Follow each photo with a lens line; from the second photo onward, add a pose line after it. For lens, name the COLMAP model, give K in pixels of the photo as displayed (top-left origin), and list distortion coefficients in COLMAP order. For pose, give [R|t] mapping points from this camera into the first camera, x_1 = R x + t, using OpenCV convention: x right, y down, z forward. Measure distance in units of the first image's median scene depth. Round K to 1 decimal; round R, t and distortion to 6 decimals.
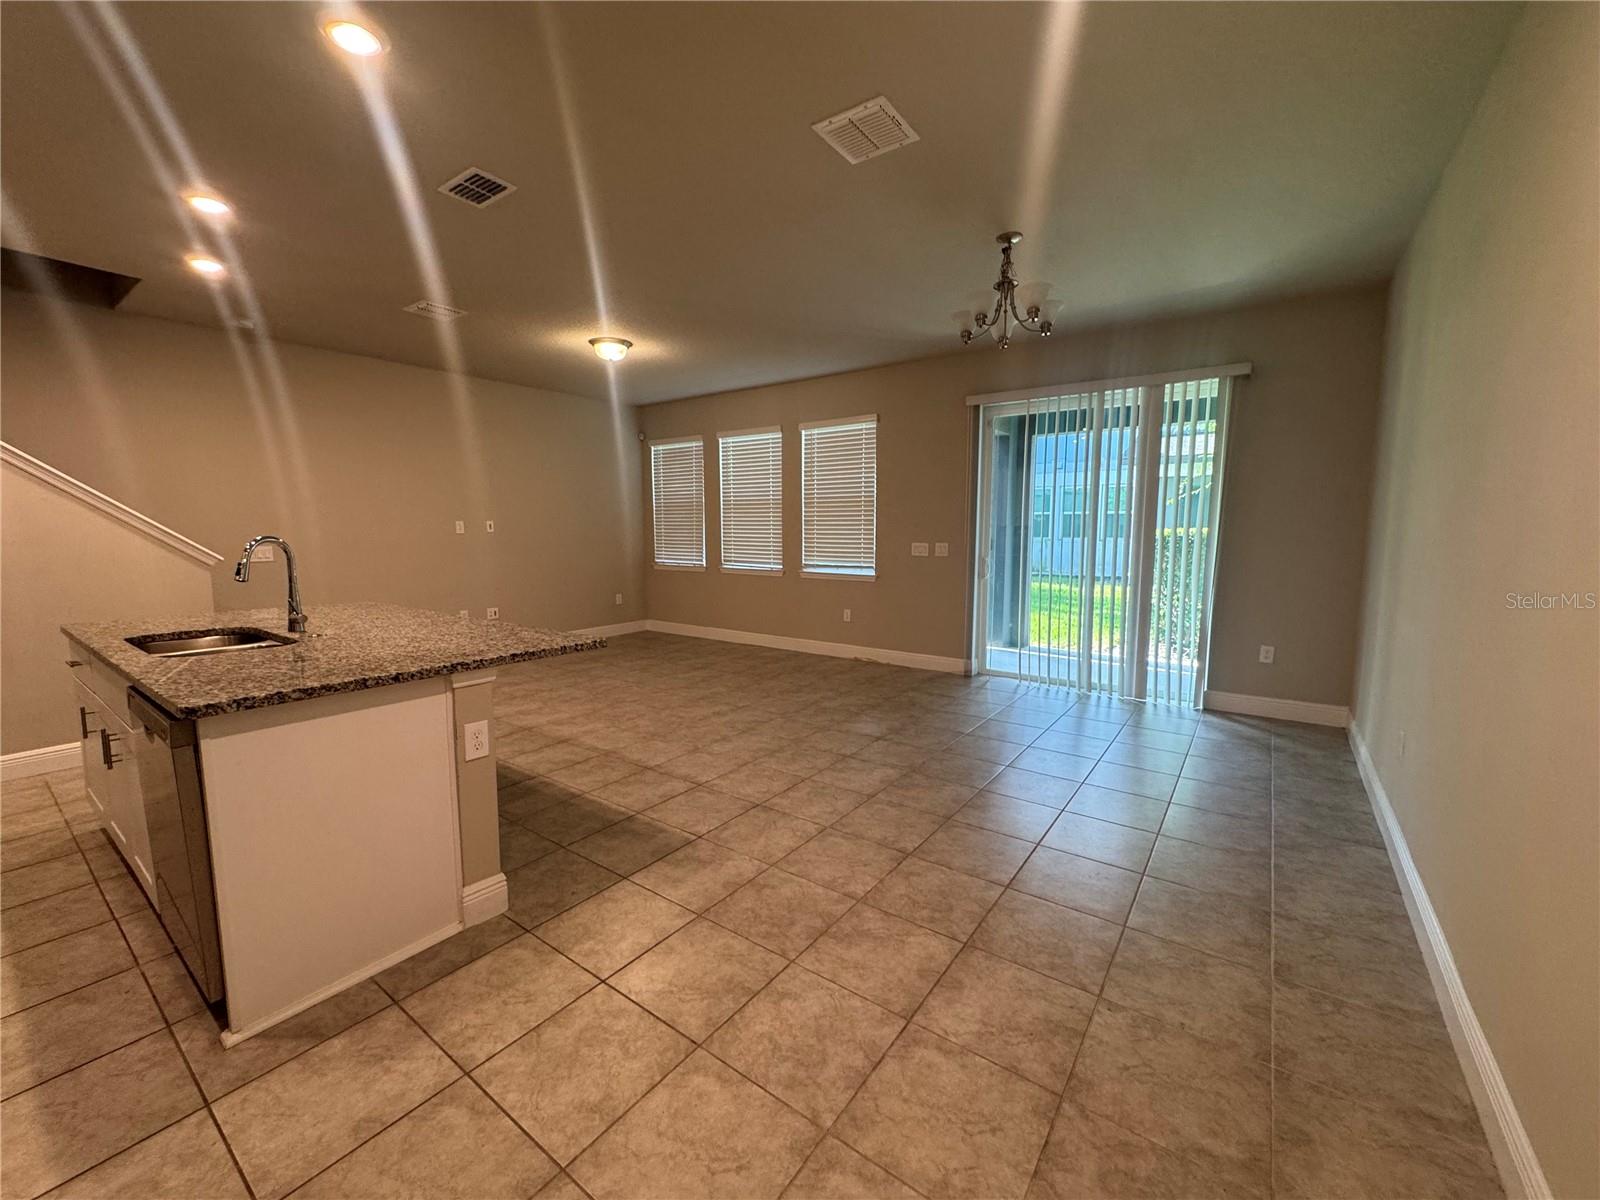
lens RADIAL K [[639.7, 0, 801.3], [0, 639.7, 598.3], [0, 0, 1]] dist [-0.004506, 0.000576]
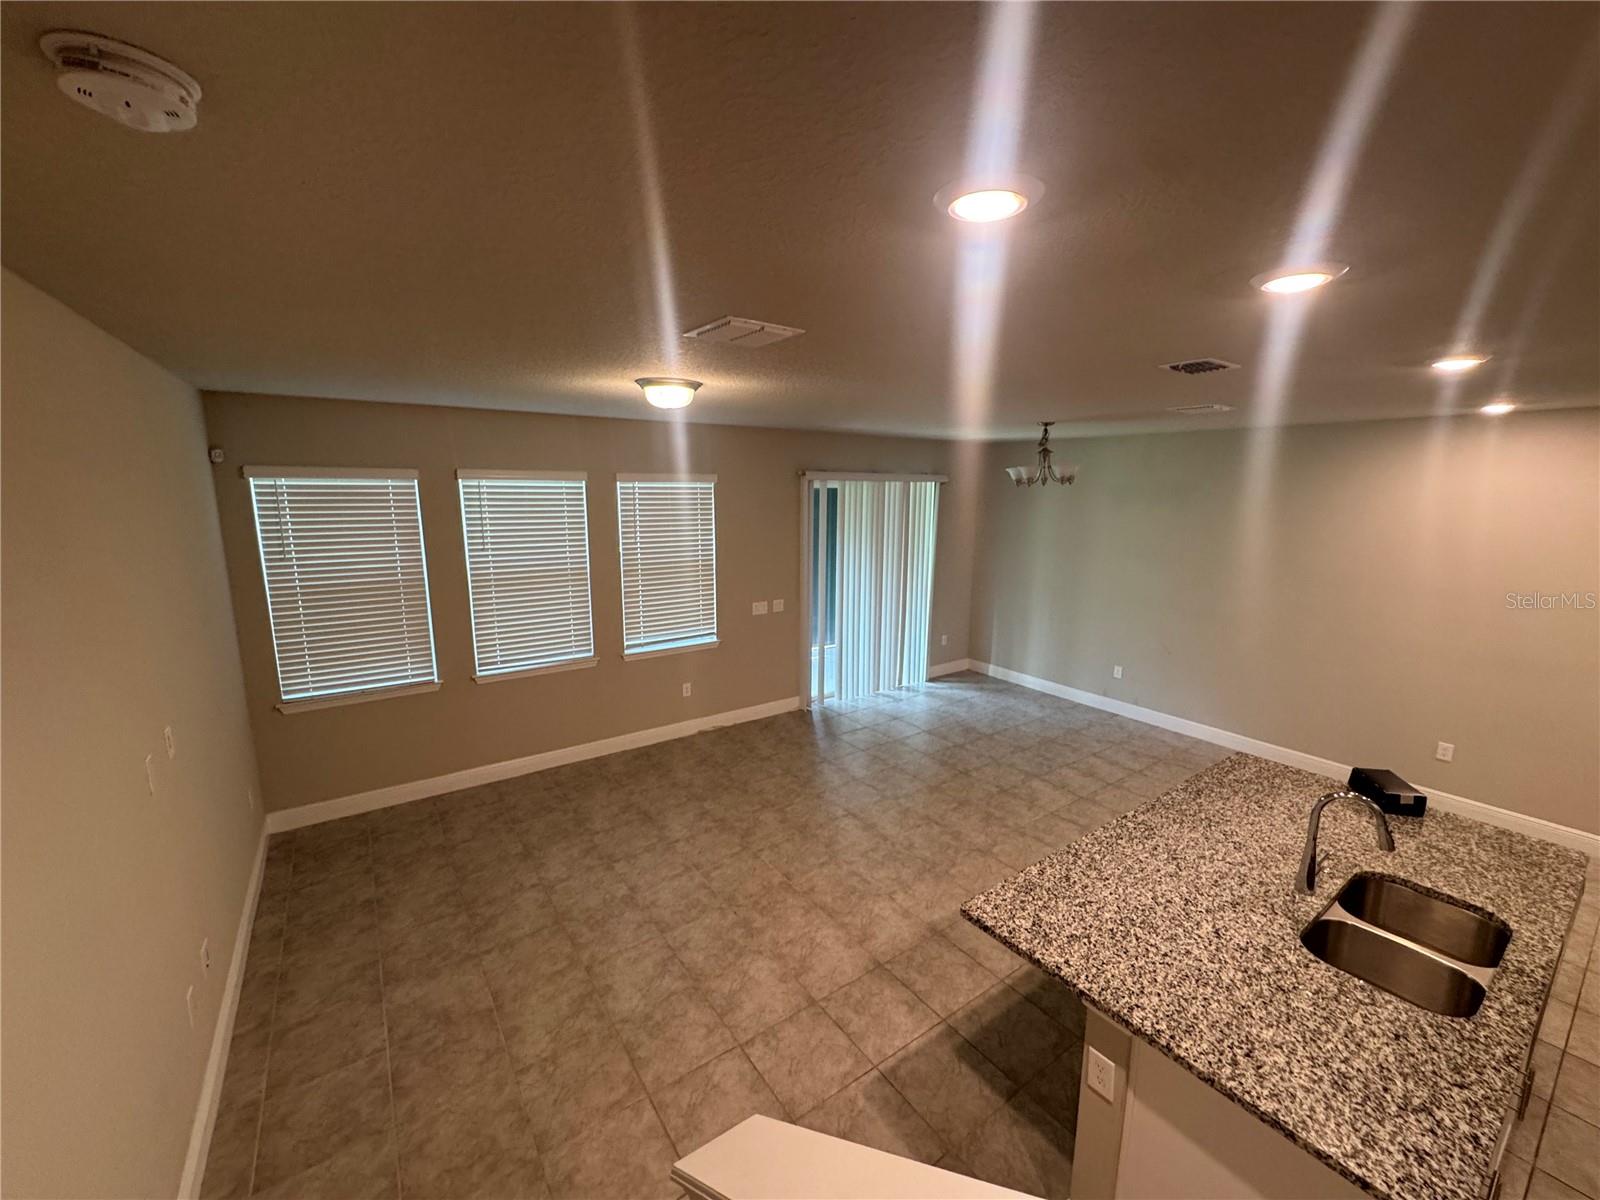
lens RADIAL K [[639.7, 0, 801.3], [0, 639.7, 598.3], [0, 0, 1]] dist [-0.004506, 0.000576]
pose [[0.320375, -0.160641, 0.933571, -1.836796], [0.100492, 0.985719, 0.135128, -0.543284], [-0.941946, 0.050525, 0.331942, 1.407733]]
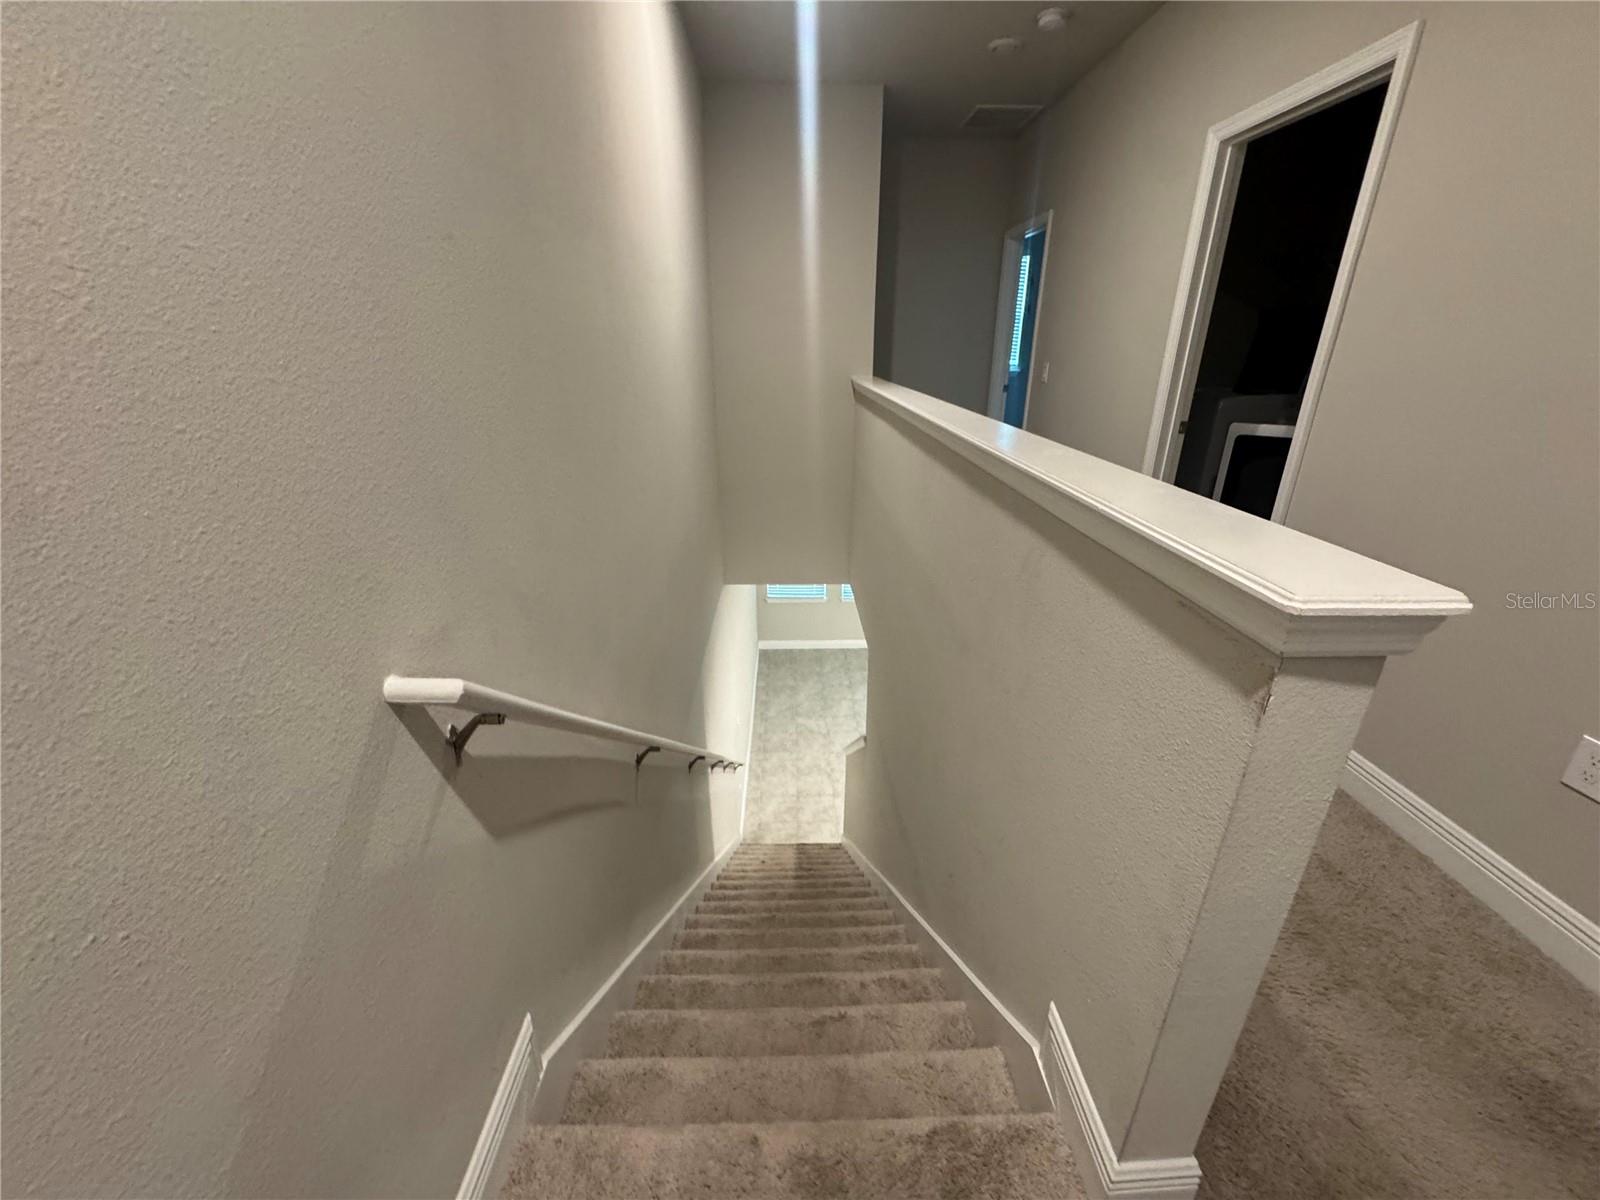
lens RADIAL K [[639.7, 0, 801.3], [0, 639.7, 598.3], [0, 0, 1]] dist [-0.004506, 0.000576]
pose [[0.795996, -0.222414, 0.562958, -2.838443], [0.063617, 0.955635, 0.287602, -1.317925], [-0.601949, -0.193117, 0.774831, 0.041389]]
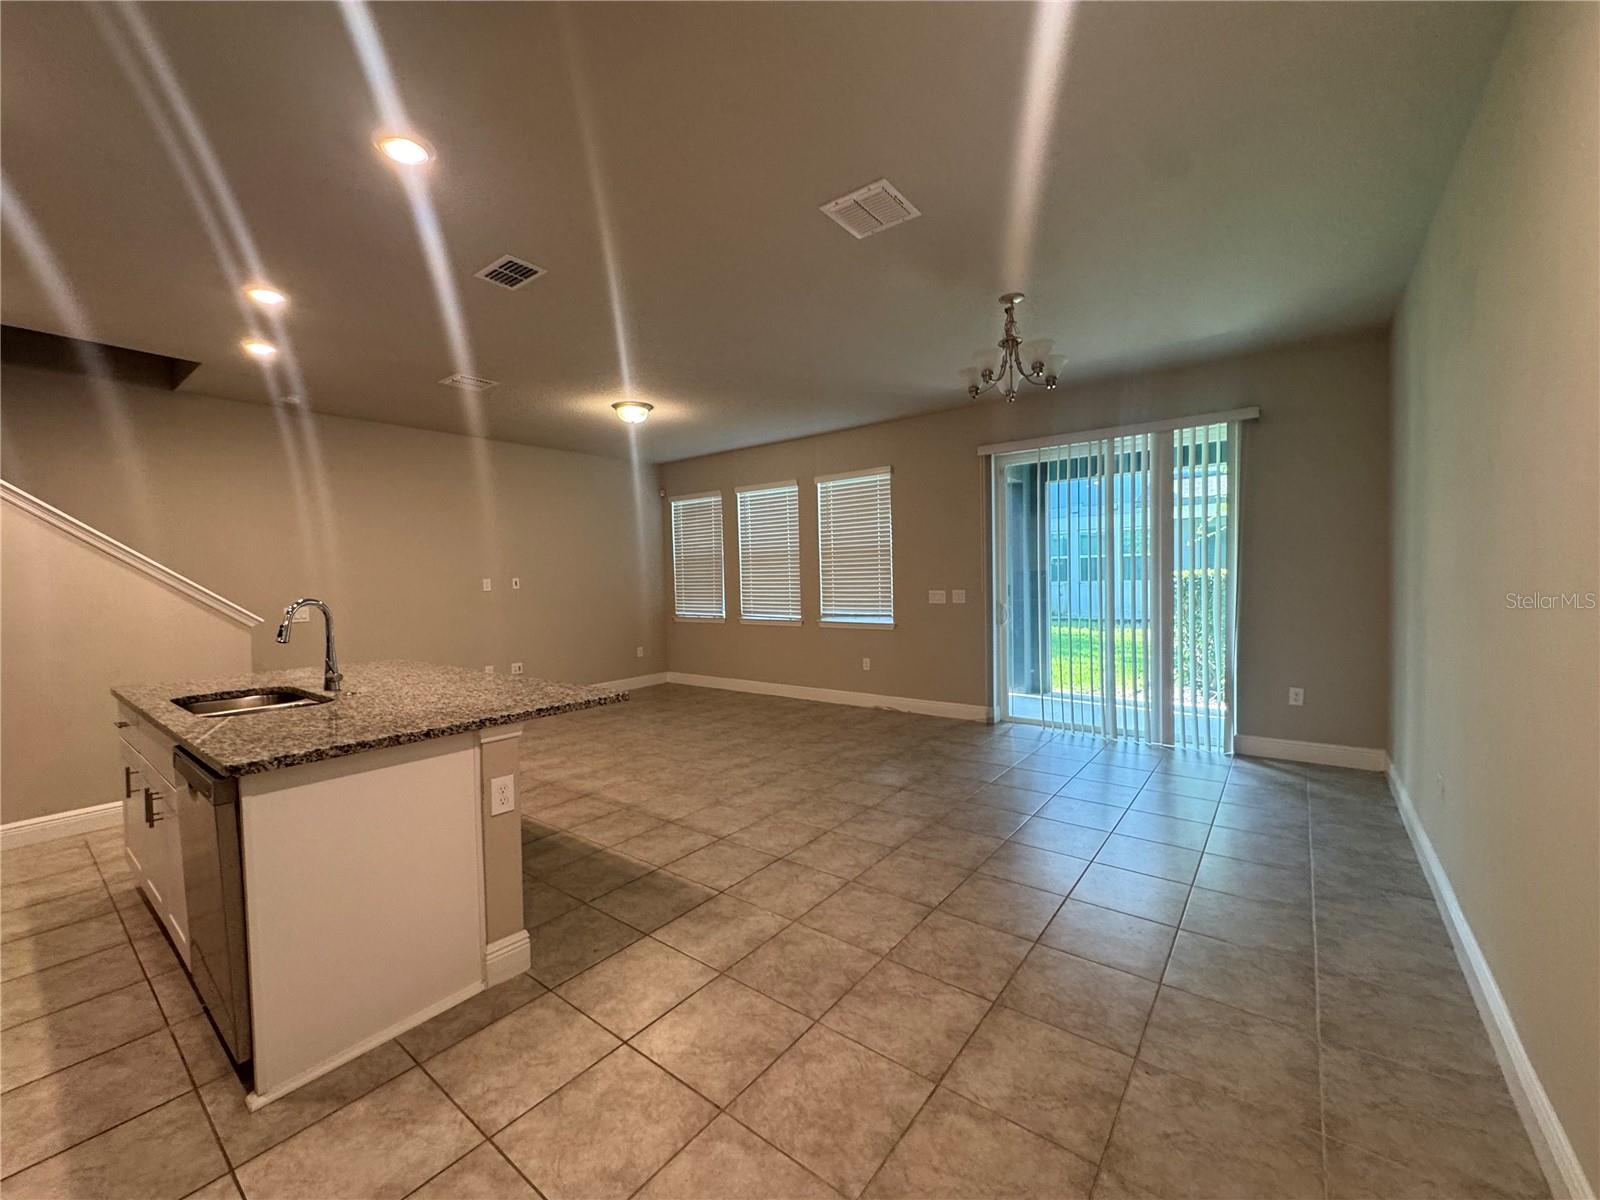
lens RADIAL K [[639.7, 0, 801.3], [0, 639.7, 598.3], [0, 0, 1]] dist [-0.004506, 0.000576]
pose [[0.999340, -0.020852, -0.029736, 0.004082], [0.018522, 0.996892, -0.076572, -0.002869], [0.031240, 0.075970, 0.996621, -0.020159]]
